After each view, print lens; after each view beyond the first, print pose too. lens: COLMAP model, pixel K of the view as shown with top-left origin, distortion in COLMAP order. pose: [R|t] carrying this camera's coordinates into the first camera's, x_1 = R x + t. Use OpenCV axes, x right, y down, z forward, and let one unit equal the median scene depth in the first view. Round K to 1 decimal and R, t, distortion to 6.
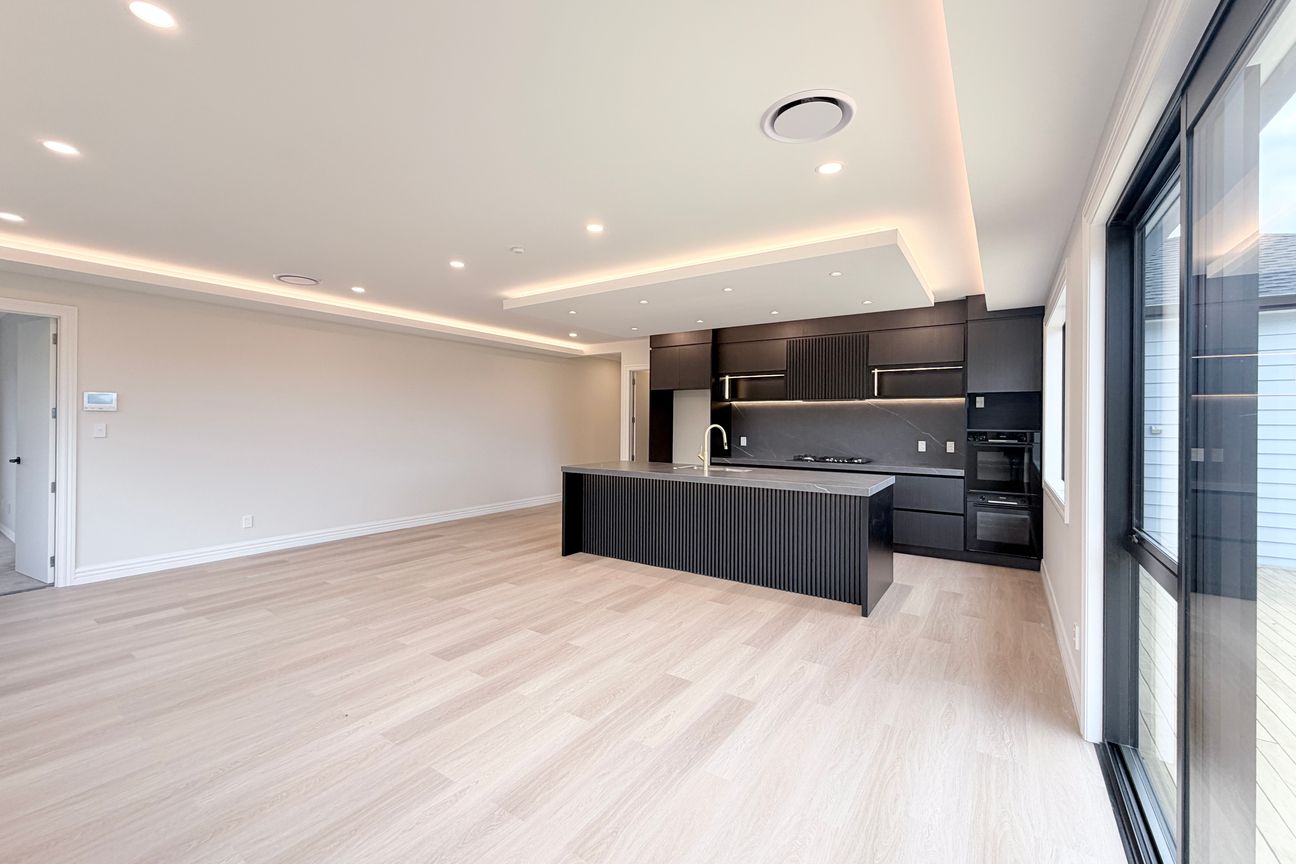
lens RADIAL K [[533.3, 0, 646.0], [0, 533.3, 425.9], [0, 0, 1]] dist [-0.000385, 0.000440]
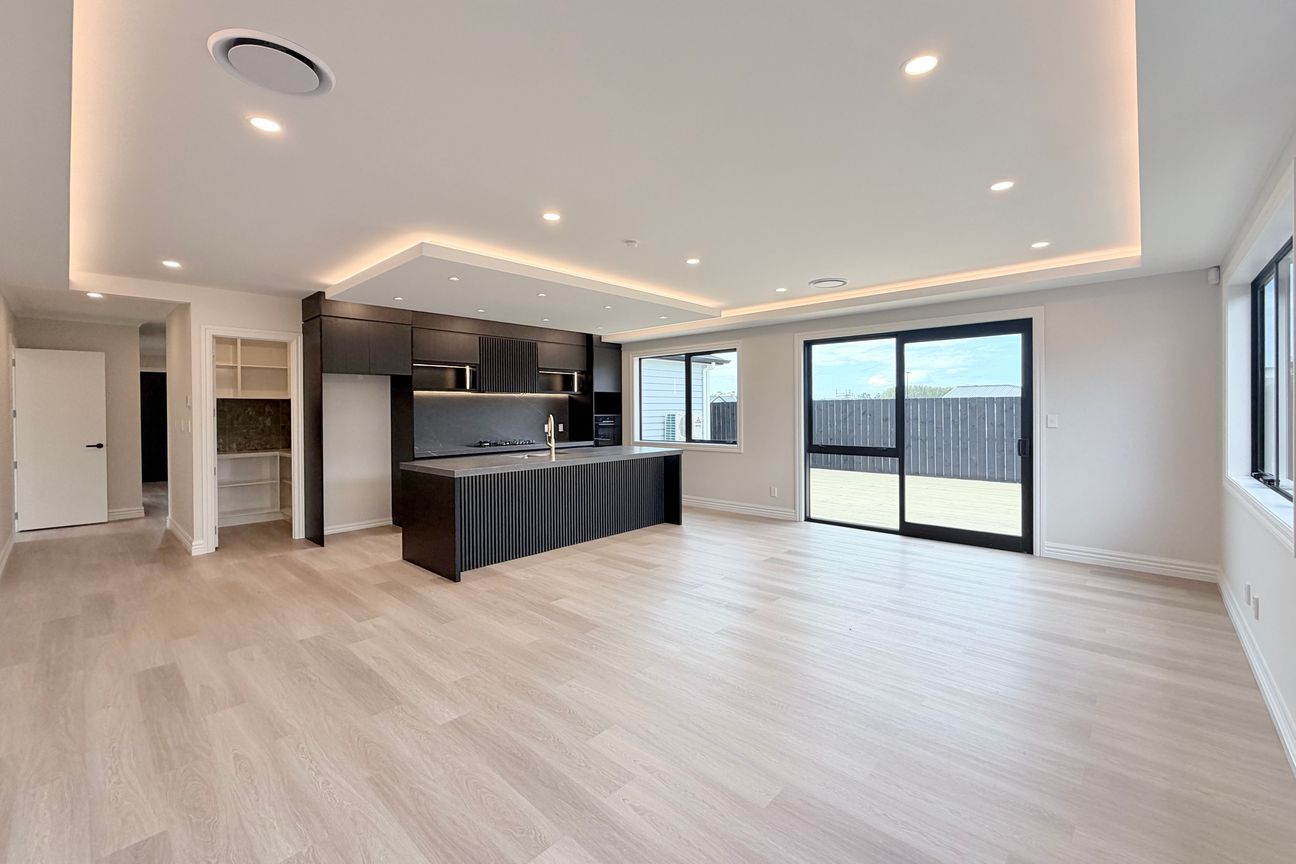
lens RADIAL K [[533.3, 0, 649.1], [0, 533.3, 408.8], [0, 0, 1]] dist [-0.000385, 0.000440]
pose [[0.147884, -0.005188, 0.988991, -0.828162], [0.019868, 0.999800, 0.002273, -0.010694], [-0.988805, 0.019313, 0.147957, 0.547299]]
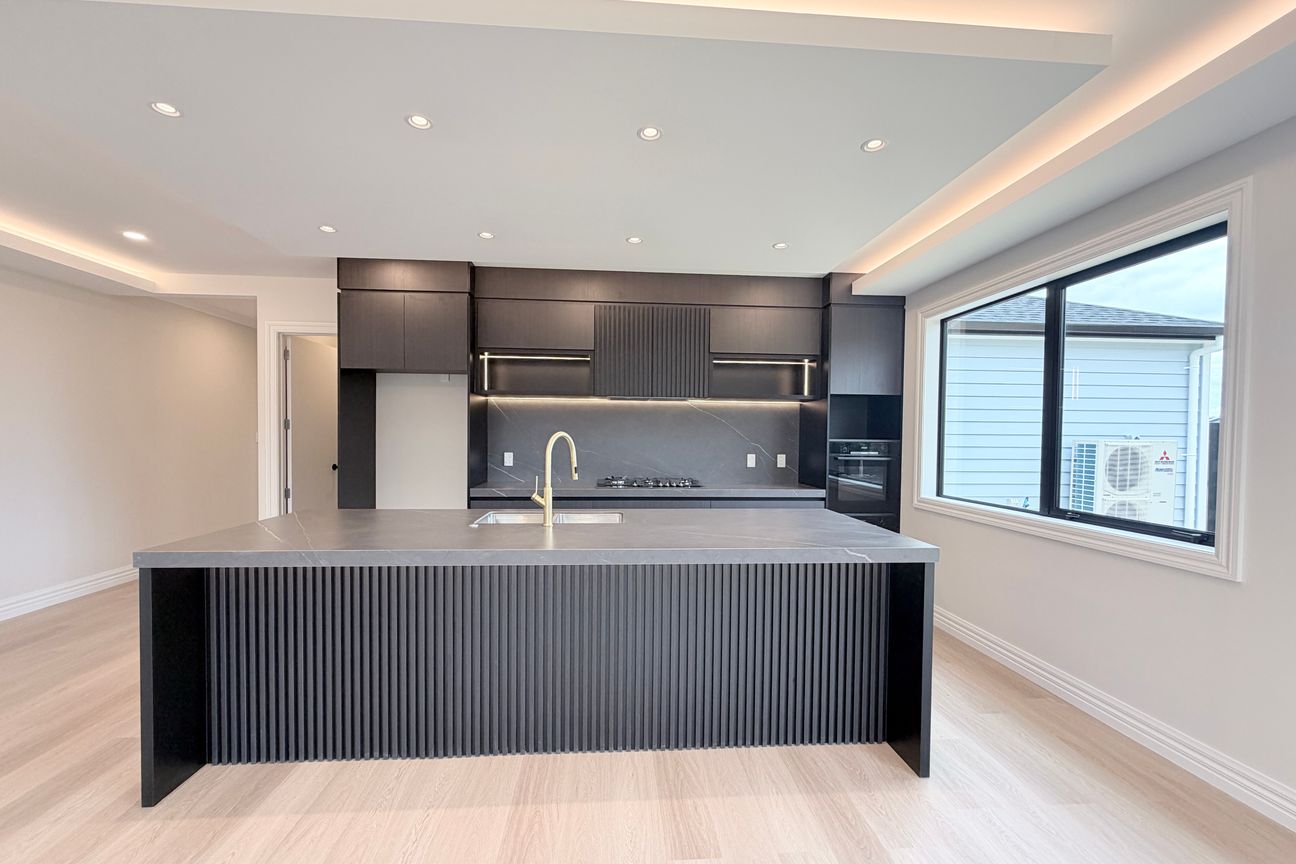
lens RADIAL K [[533.3, 0, 645.3], [0, 533.3, 446.8], [0, 0, 1]] dist [-0.000385, 0.000440]
pose [[0.784316, -0.013431, 0.620216, -0.104325], [-0.000030, 0.999765, 0.021688, -0.000016], [-0.620361, -0.017029, 0.784131, 0.485006]]
